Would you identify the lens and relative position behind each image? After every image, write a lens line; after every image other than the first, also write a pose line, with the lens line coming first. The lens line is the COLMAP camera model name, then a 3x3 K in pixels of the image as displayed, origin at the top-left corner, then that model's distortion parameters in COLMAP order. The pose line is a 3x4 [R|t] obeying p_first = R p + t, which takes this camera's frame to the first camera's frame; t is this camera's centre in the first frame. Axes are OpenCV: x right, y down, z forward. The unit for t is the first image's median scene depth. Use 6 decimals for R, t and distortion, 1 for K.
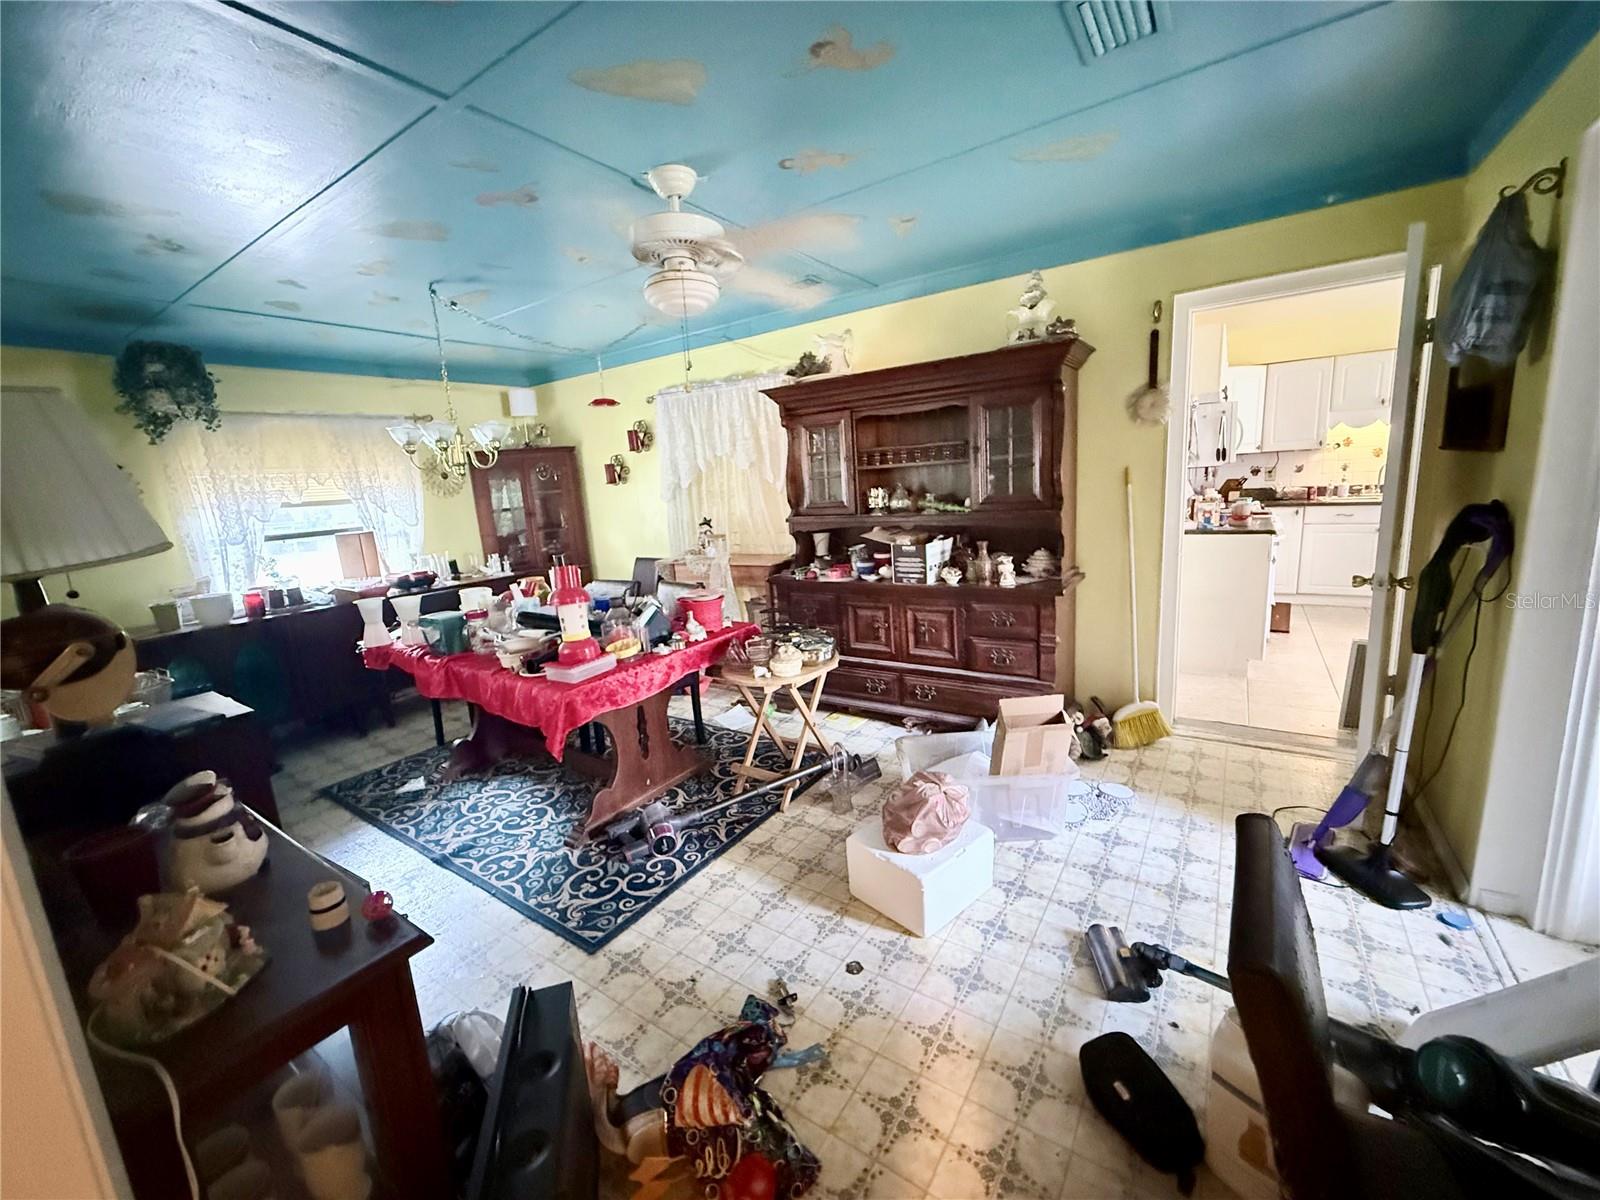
lens RADIAL K [[640.8, 0, 797.7], [0, 640.8, 600.1], [0, 0, 1]] dist [0.000661, -0.000390]
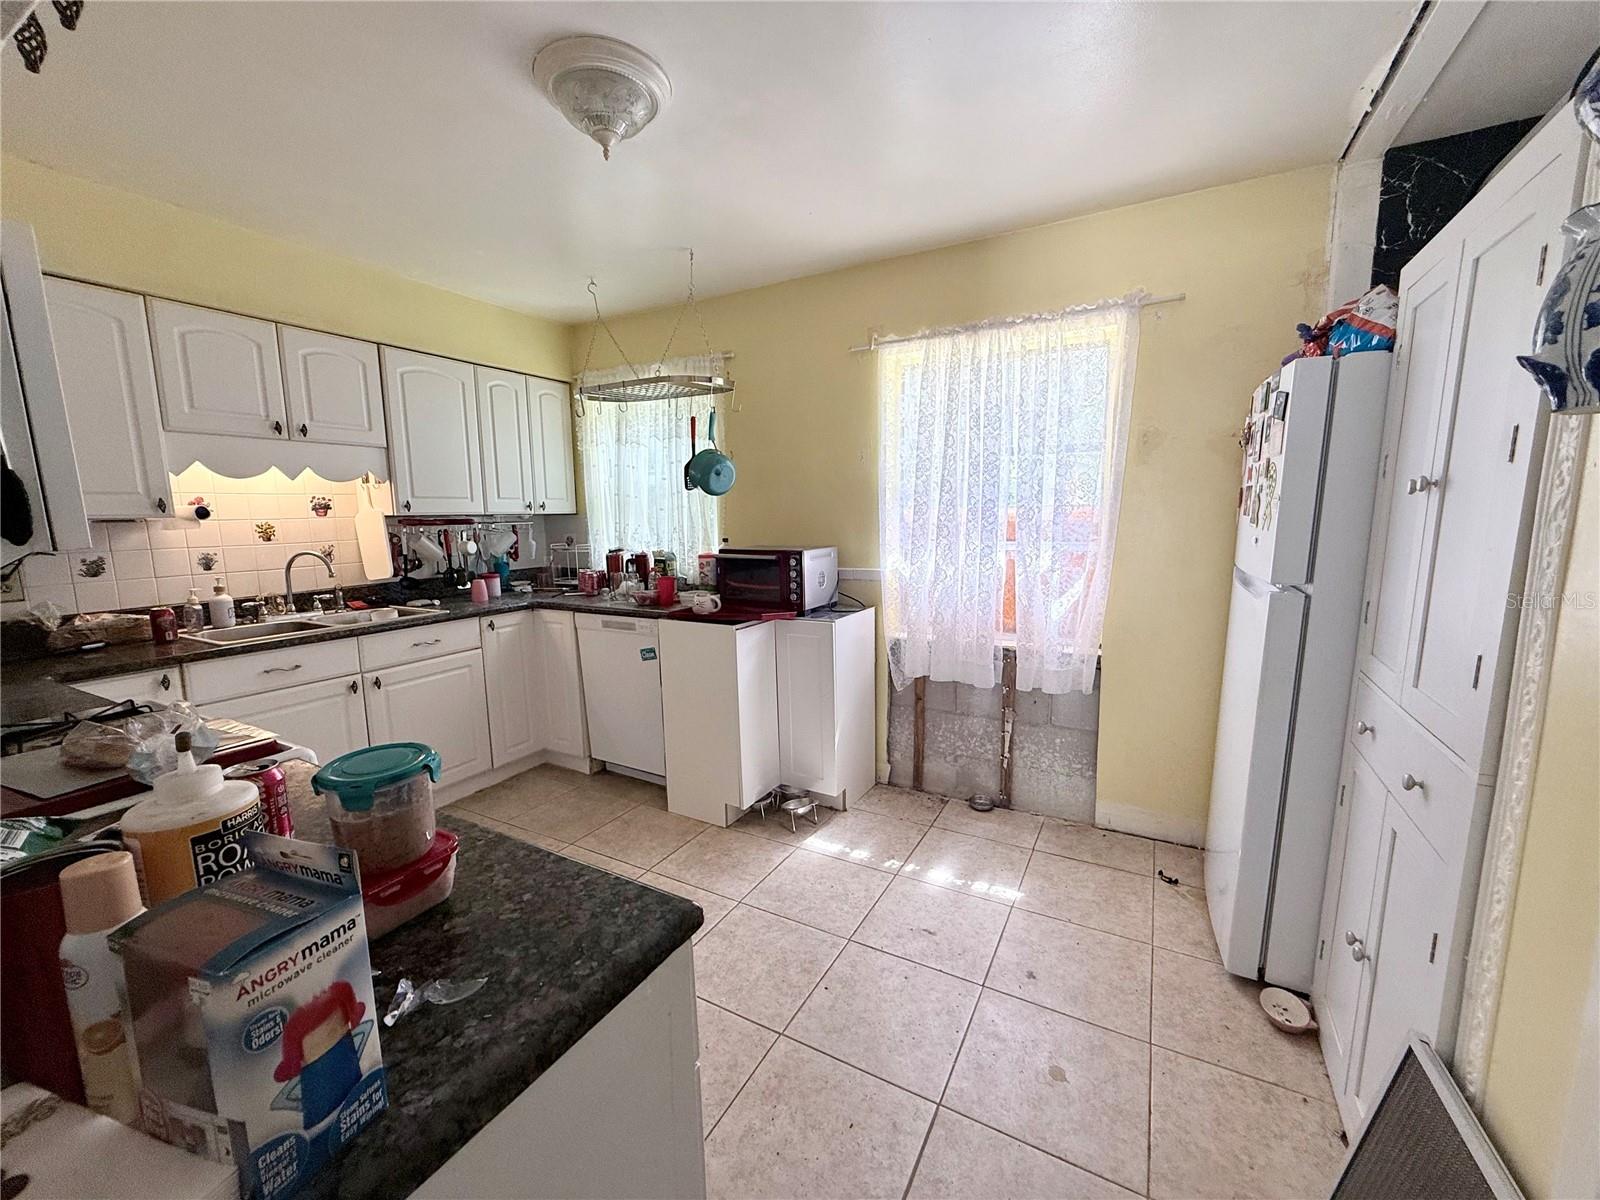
lens RADIAL K [[638.6, 0, 796.9], [0, 638.6, 601.1], [0, 0, 1]] dist [-0.001652, 0.000518]
pose [[-0.081415, -0.074546, 0.993889, 0.368907], [0.209176, 0.973712, 0.090168, -0.134904], [-0.974483, 0.215238, -0.063682, 0.631489]]
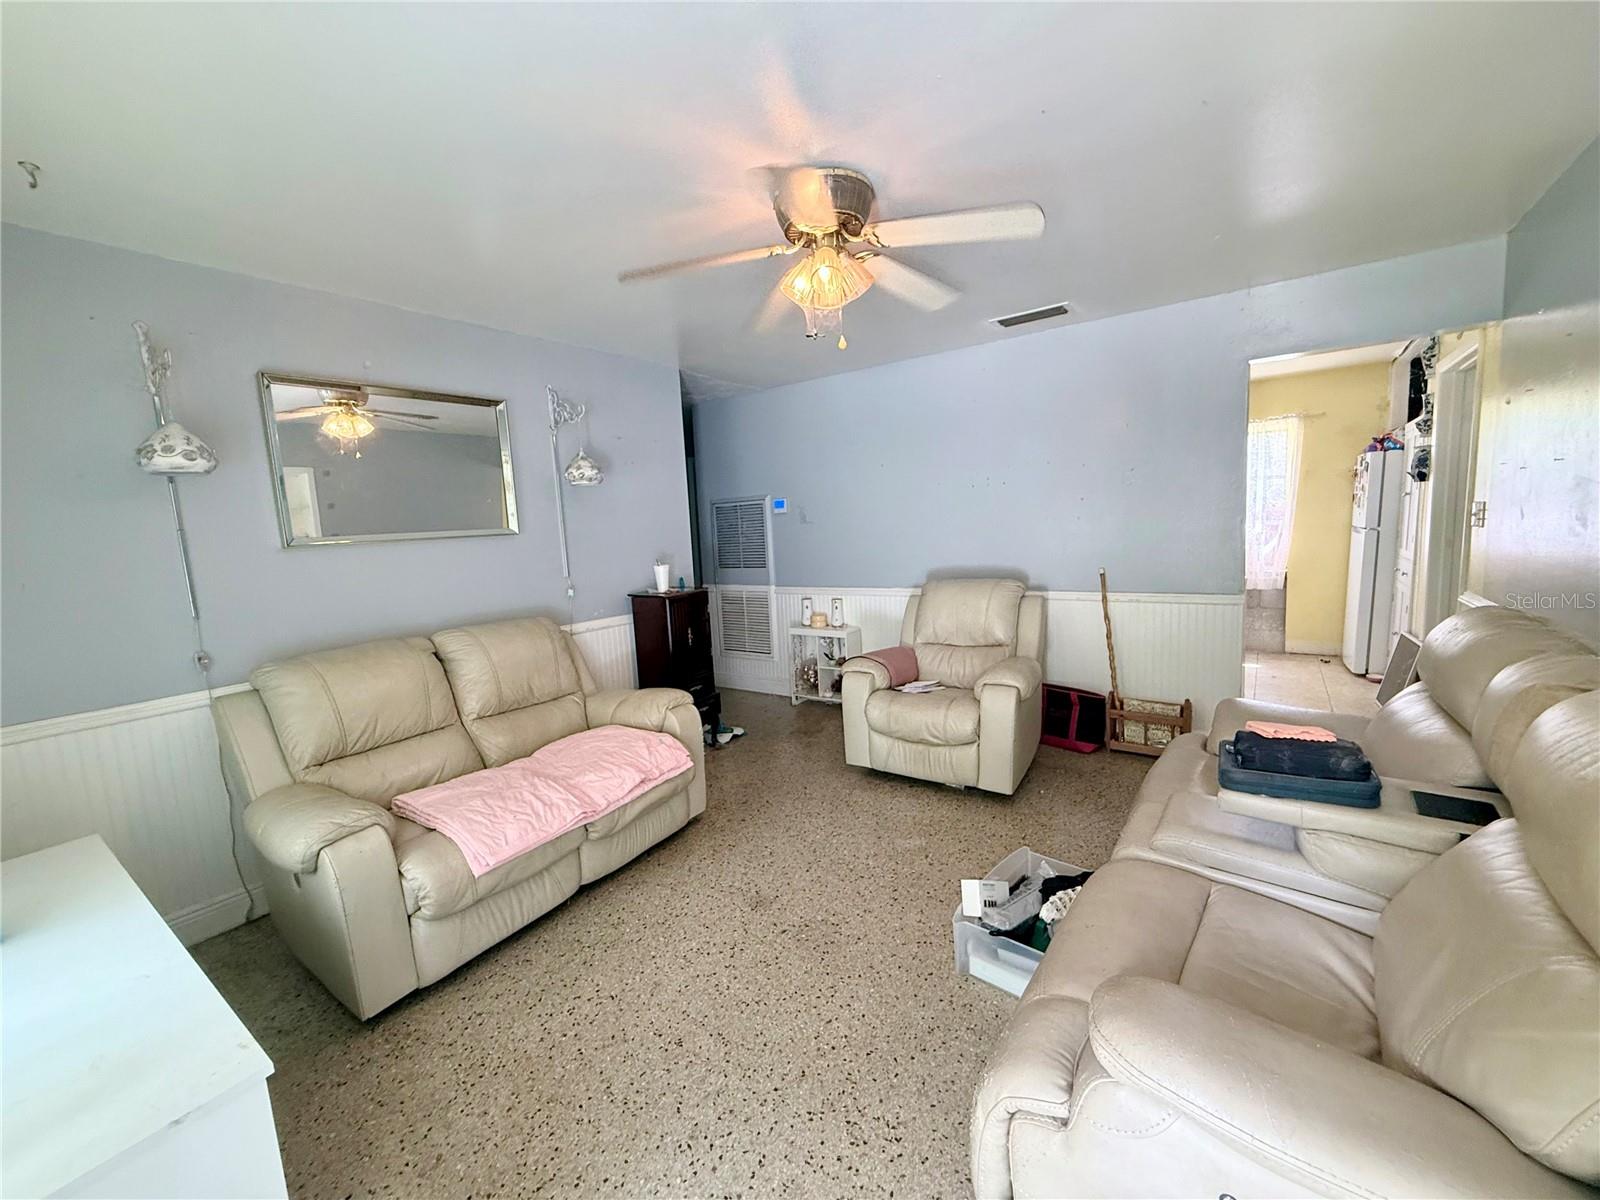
lens RADIAL K [[640.8, 0, 797.7], [0, 640.8, 600.1], [0, 0, 1]] dist [0.000661, -0.000390]
pose [[0.041002, -0.056991, 0.997532, -0.219528], [0.235110, 0.970889, 0.045806, -0.191491], [-0.971104, 0.232652, 0.053207, 1.089203]]
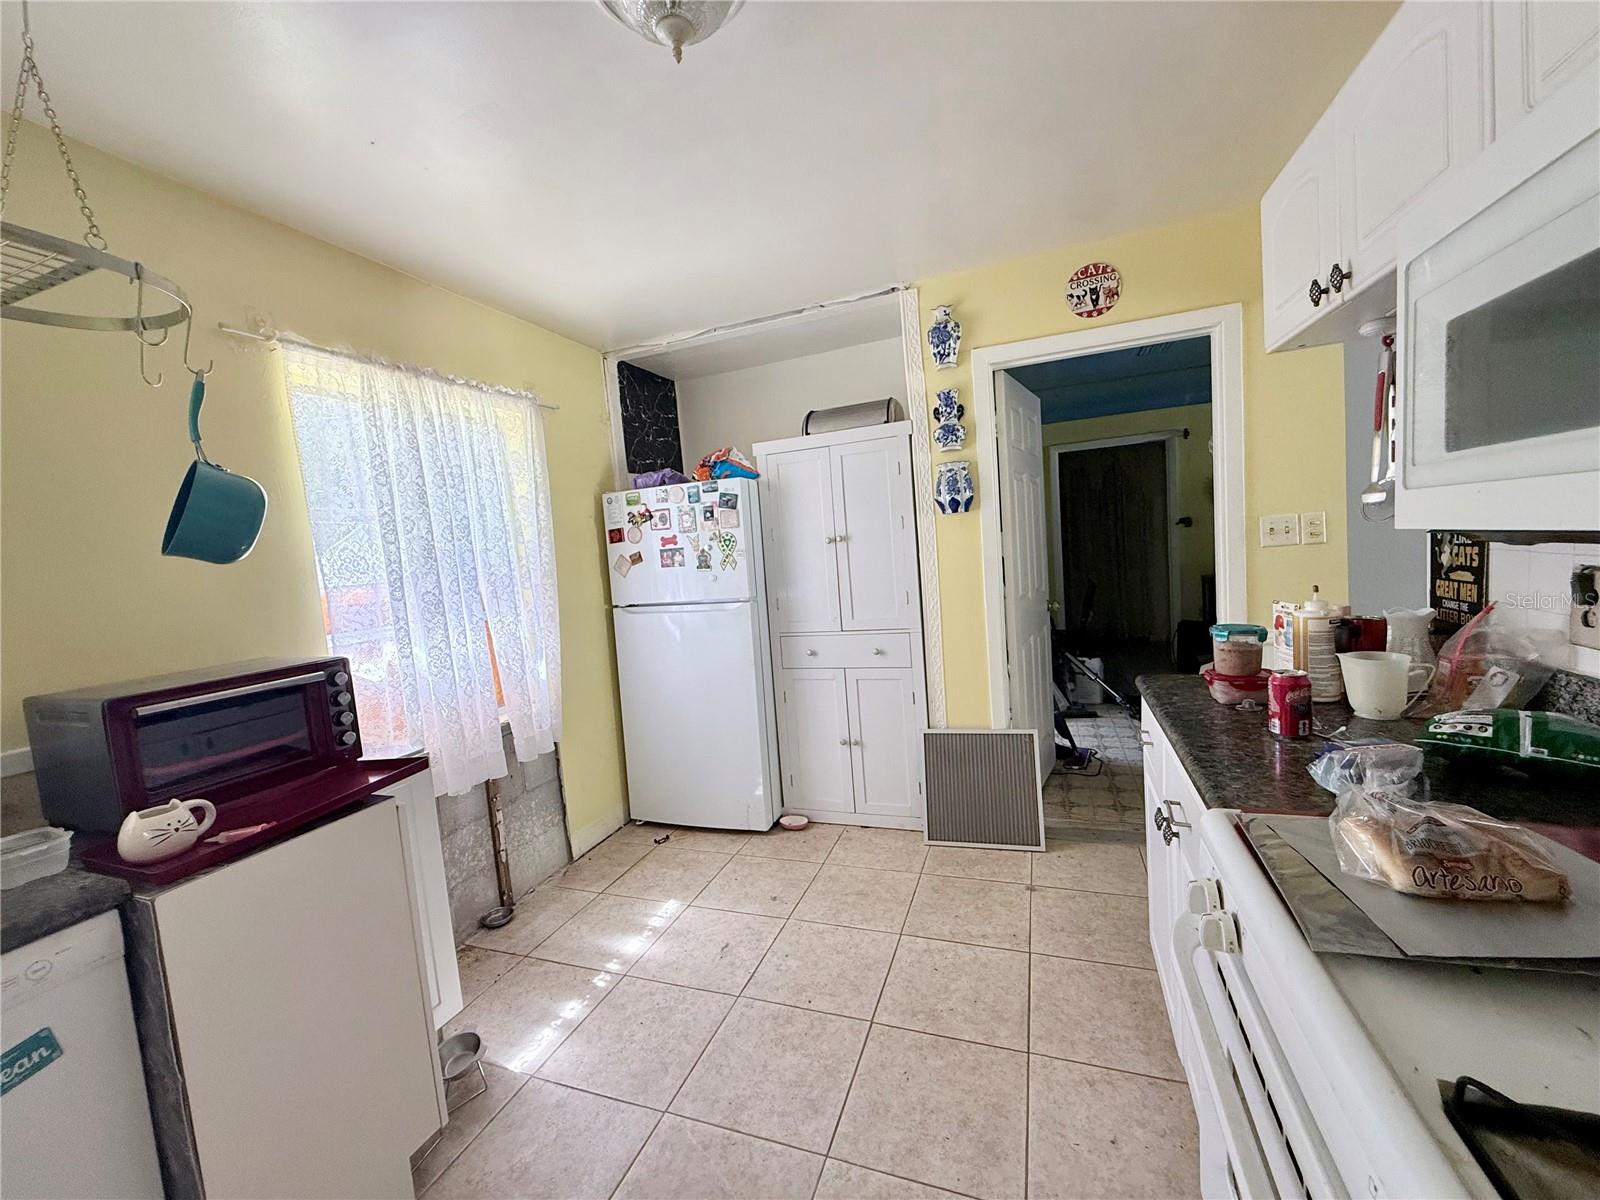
lens RADIAL K [[640.8, 0, 797.7], [0, 640.8, 600.1], [0, 0, 1]] dist [0.000661, -0.000390]
pose [[-0.961436, 0.160977, -0.222997, 0.711172], [0.095375, 0.955643, 0.278657, -0.210376], [0.257963, 0.246642, -0.934143, 0.895400]]
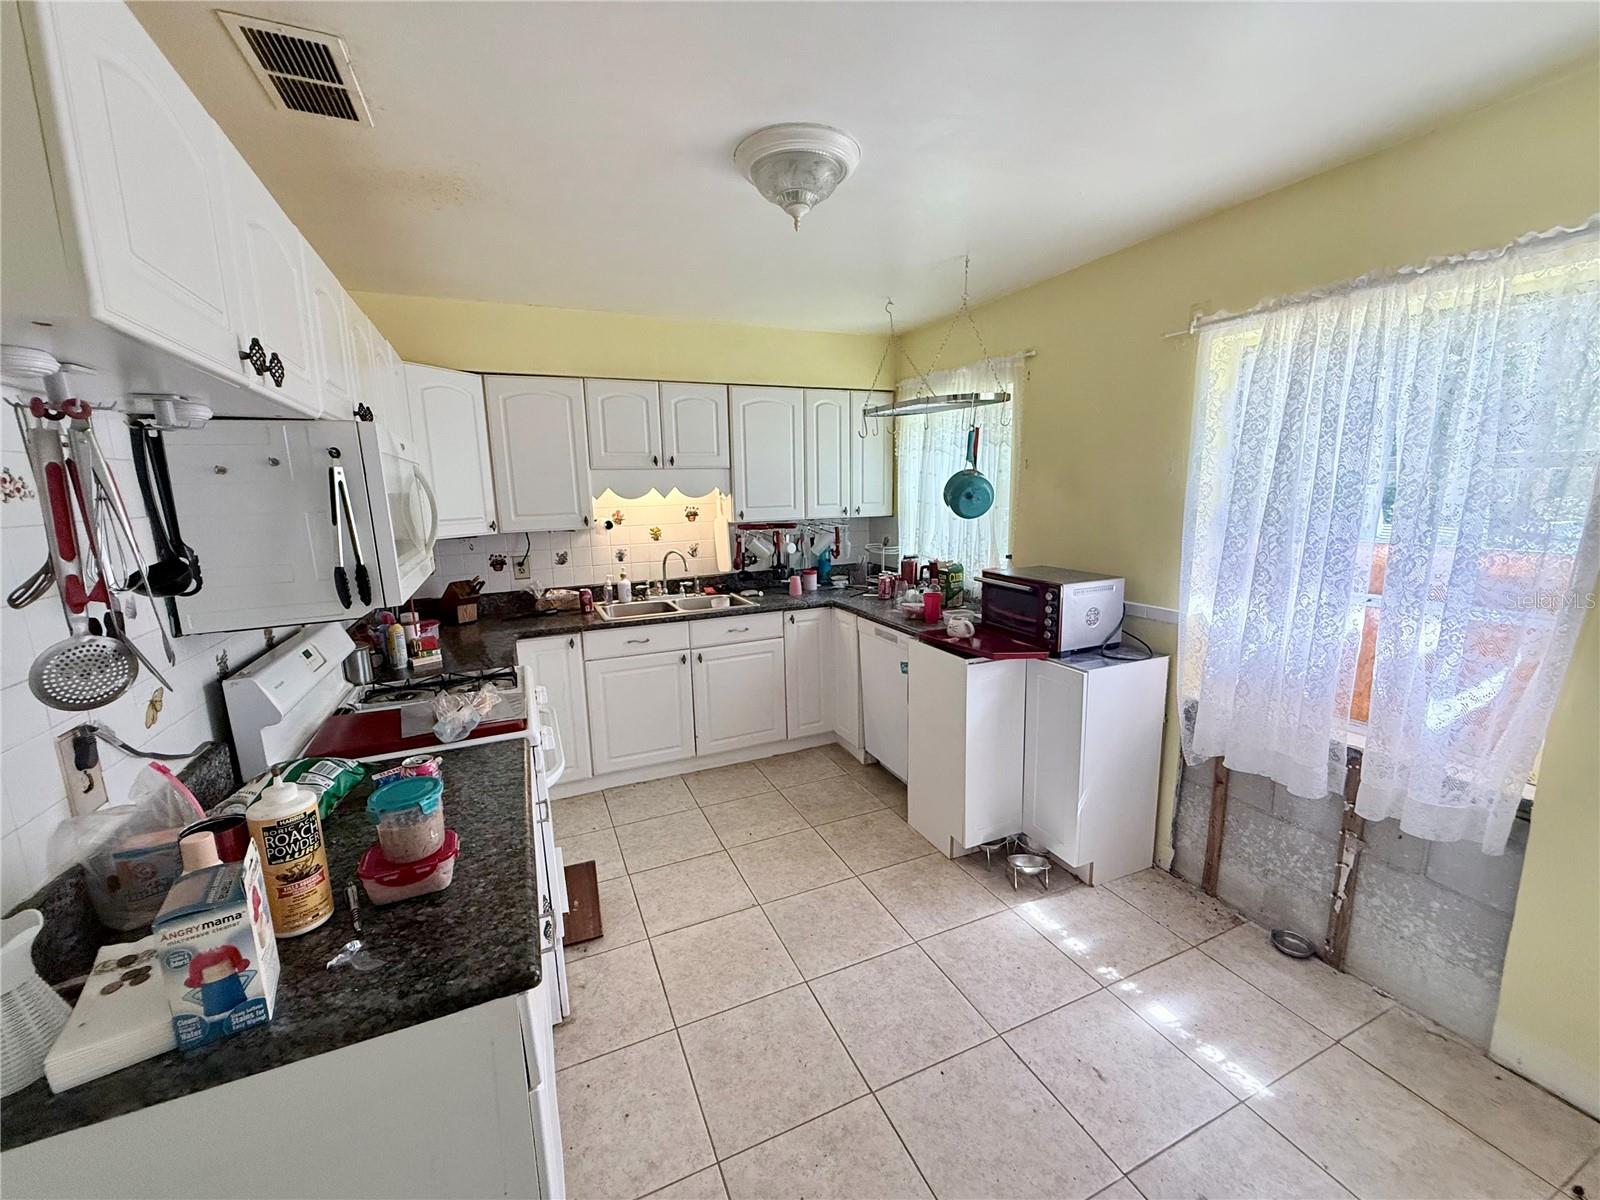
lens RADIAL K [[638.6, 0, 796.9], [0, 638.6, 601.1], [0, 0, 1]] dist [-0.001652, 0.000518]
pose [[0.529973, -0.100876, 0.841993, 0.401366], [0.148456, 0.988603, 0.024998, -0.152793], [-0.834919, 0.111751, 0.538908, 0.510668]]
